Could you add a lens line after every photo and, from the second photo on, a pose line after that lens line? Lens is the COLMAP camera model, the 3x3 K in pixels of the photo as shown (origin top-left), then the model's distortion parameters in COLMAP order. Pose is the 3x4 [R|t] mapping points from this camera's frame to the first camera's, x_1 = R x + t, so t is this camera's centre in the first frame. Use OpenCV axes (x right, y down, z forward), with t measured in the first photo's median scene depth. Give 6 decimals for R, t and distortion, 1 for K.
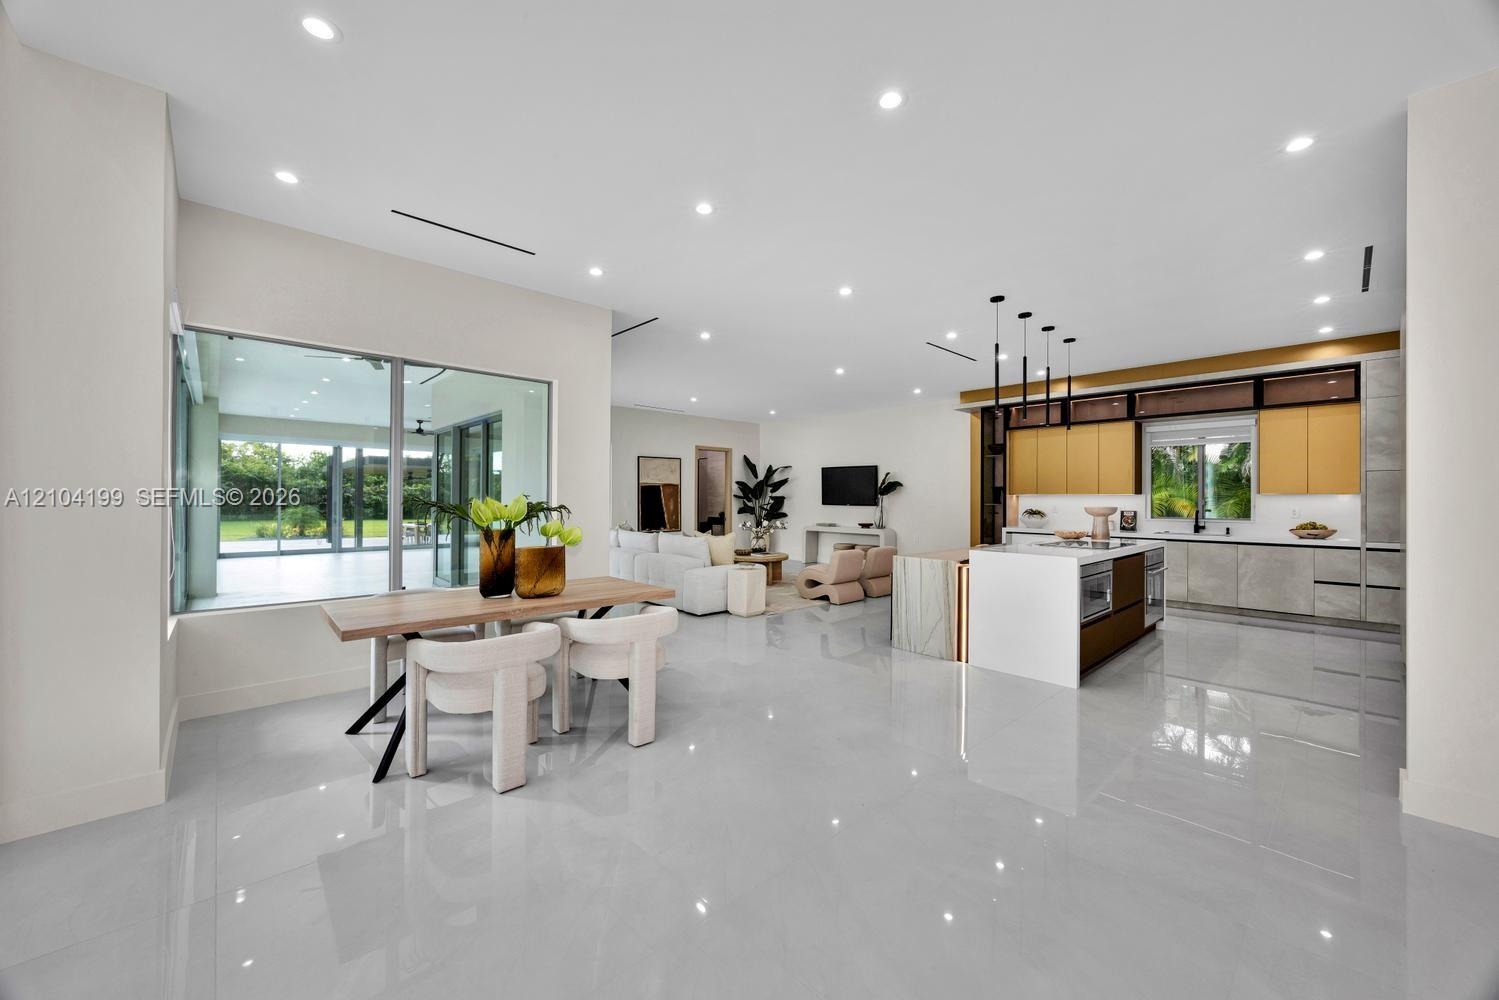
lens RADIAL K [[569.4, 0, 750.1], [0, 569.4, 497.3], [0, 0, 1]] dist [-0.000926, 0.000266]
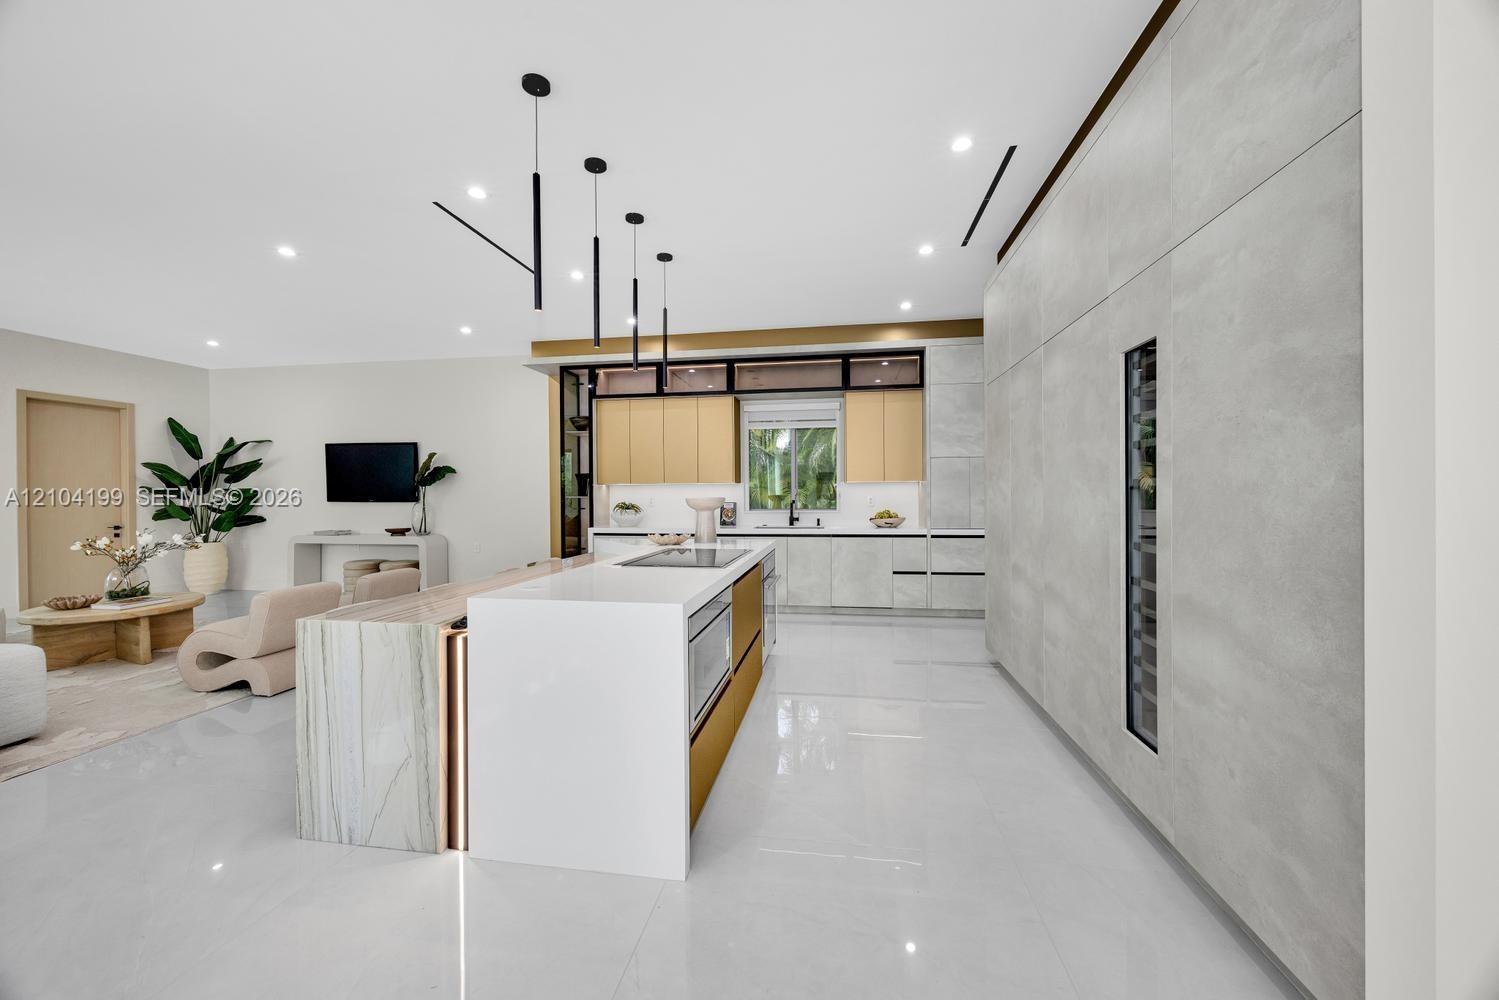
lens RADIAL K [[569.4, 0, 750.1], [0, 569.4, 497.3], [0, 0, 1]] dist [-0.000926, 0.000266]
pose [[0.791992, -0.012683, 0.610400, 0.148685], [0.007553, 0.999911, 0.010977, 0.006193], [-0.610485, -0.004083, 0.792017, 0.265543]]
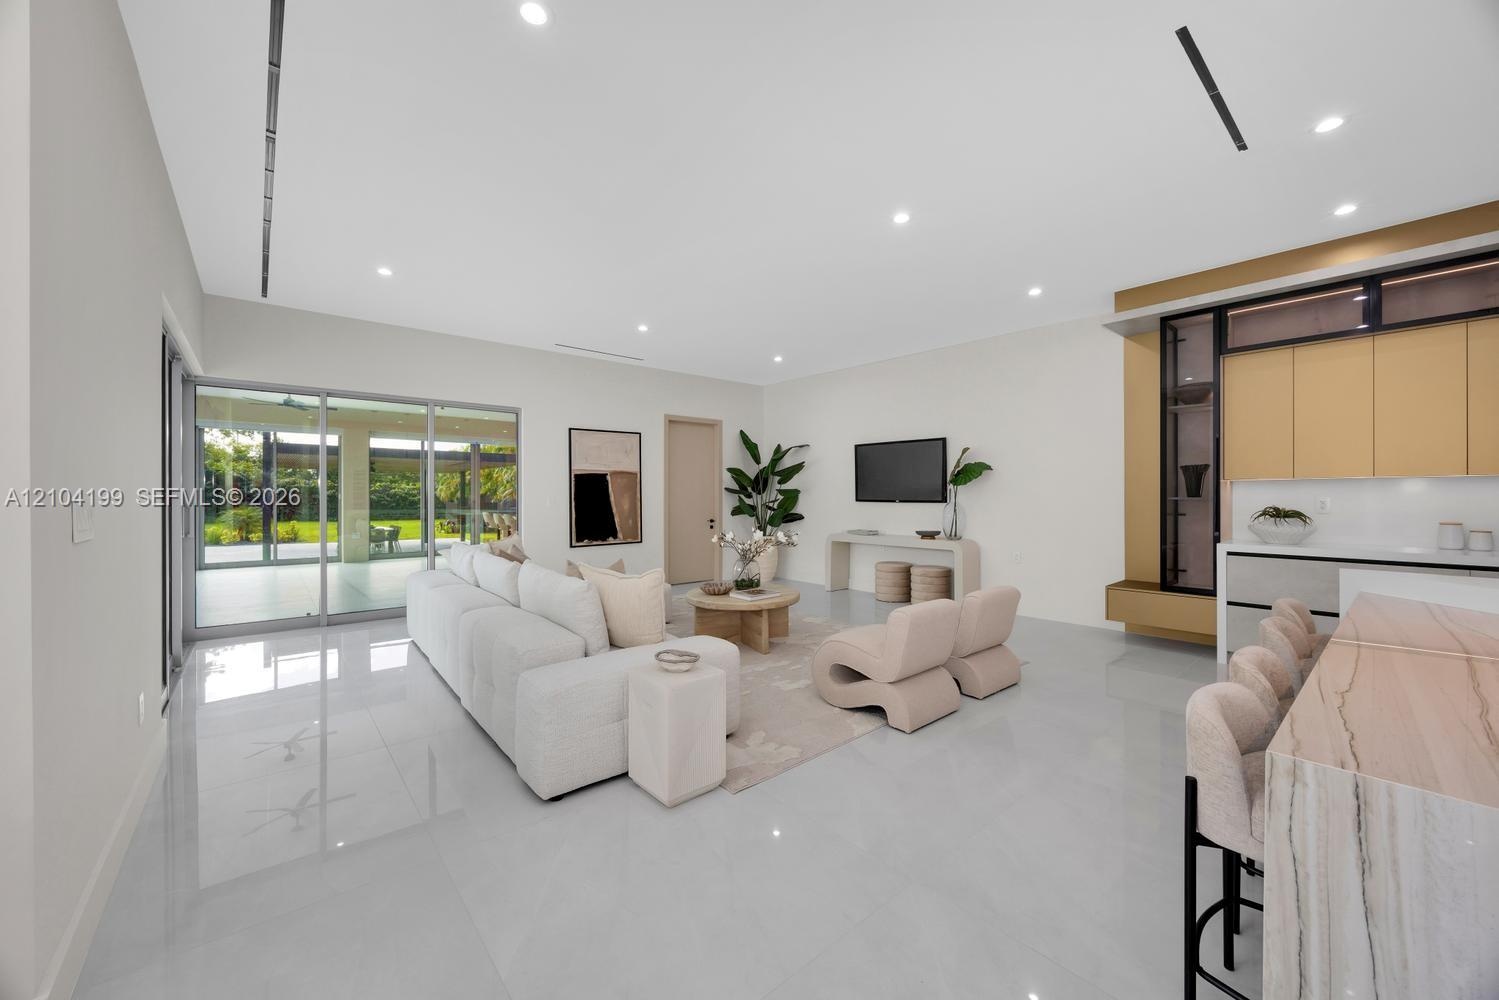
lens RADIAL K [[569.4, 0, 750.1], [0, 569.4, 497.3], [0, 0, 1]] dist [-0.000926, 0.000266]
pose [[0.999040, -0.006621, -0.043308, 0.044123], [0.006804, 0.999969, 0.004081, 0.006197], [0.043279, -0.004372, 0.999053, 0.450093]]
